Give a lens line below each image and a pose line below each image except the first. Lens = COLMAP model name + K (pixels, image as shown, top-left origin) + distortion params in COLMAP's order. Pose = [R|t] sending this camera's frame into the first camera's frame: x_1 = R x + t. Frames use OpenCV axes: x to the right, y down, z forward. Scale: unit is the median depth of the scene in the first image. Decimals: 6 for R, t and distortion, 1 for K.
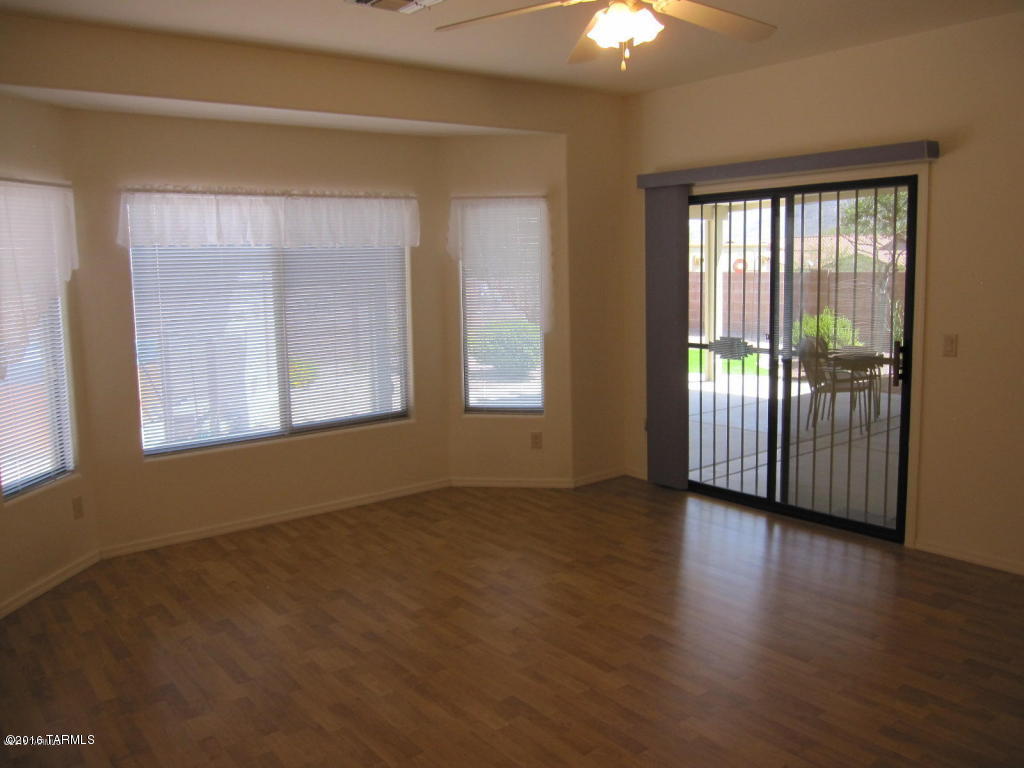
lens RADIAL K [[858.6, 0, 521.3], [0, 858.6, 381.5], [0, 0, 1]] dist [-0.066423, 0.023805]
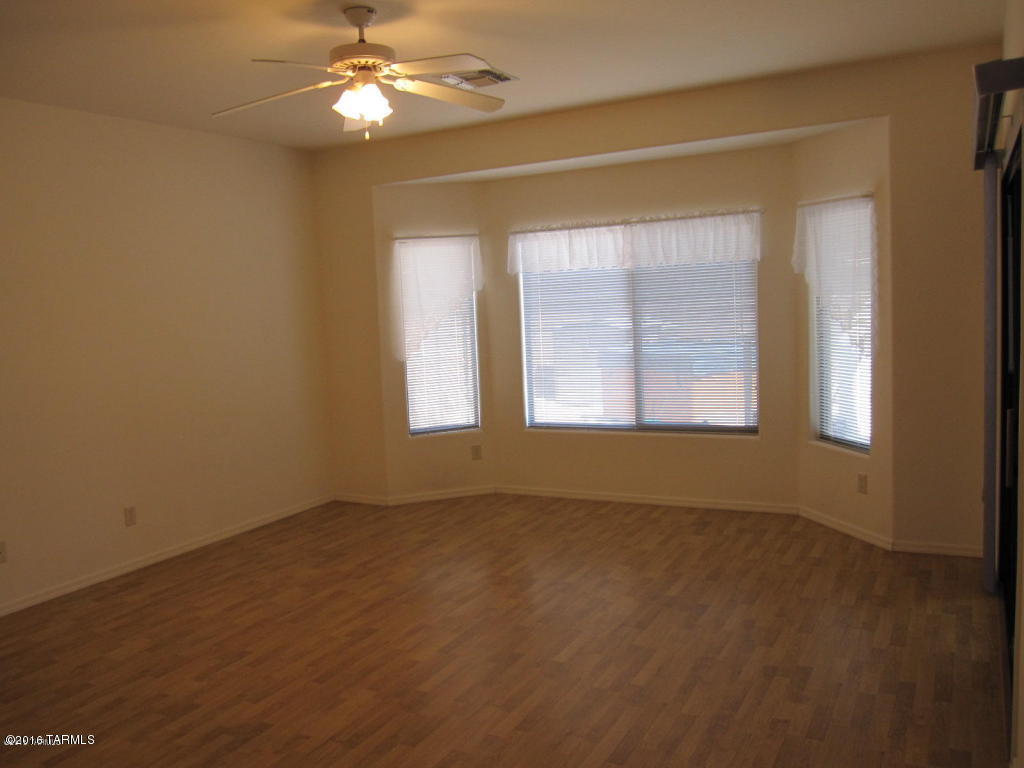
lens RADIAL K [[858.6, 0, 511.7], [0, 858.6, 391.5], [0, 0, 1]] dist [-0.066423, 0.023805]
pose [[0.379567, 0.103932, -0.919308, 0.734127], [-0.084918, 0.993389, 0.077246, -0.064973], [0.921259, 0.048745, 0.385883, 0.400091]]
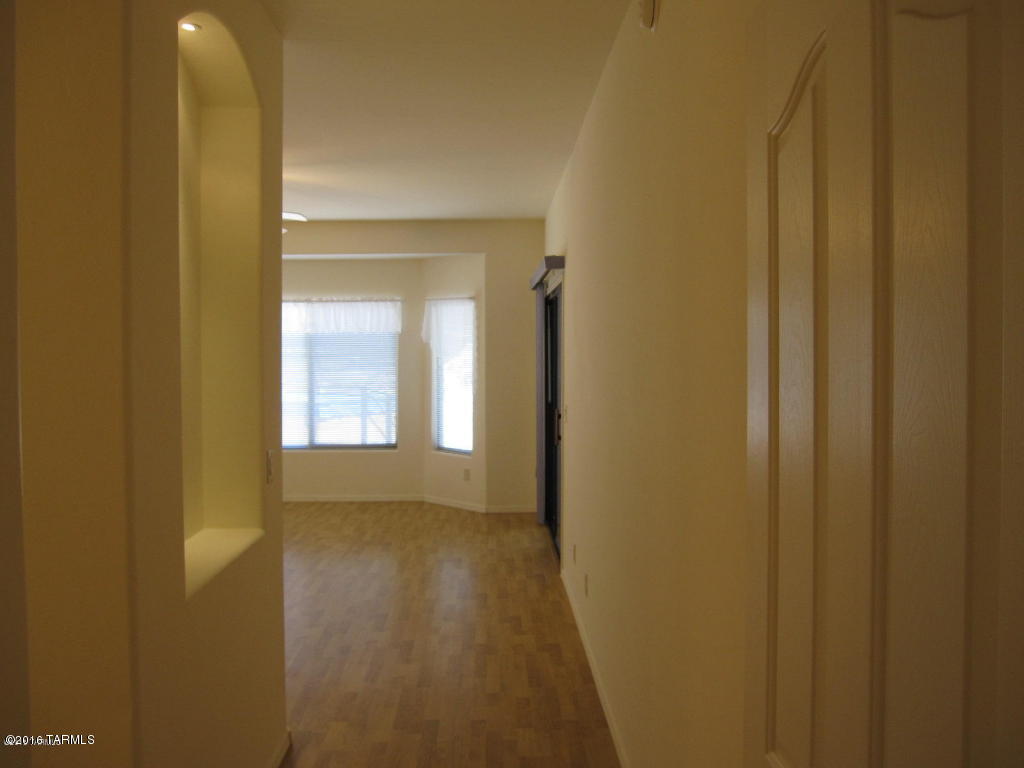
lens RADIAL K [[858.6, 0, 515.6], [0, 858.6, 384.0], [0, 0, 1]] dist [-0.066423, 0.023805]
pose [[0.787697, 0.042300, -0.614609, 1.028674], [-0.099530, 0.993272, -0.059199, -0.001274], [0.607970, 0.107803, 0.786607, -0.042796]]
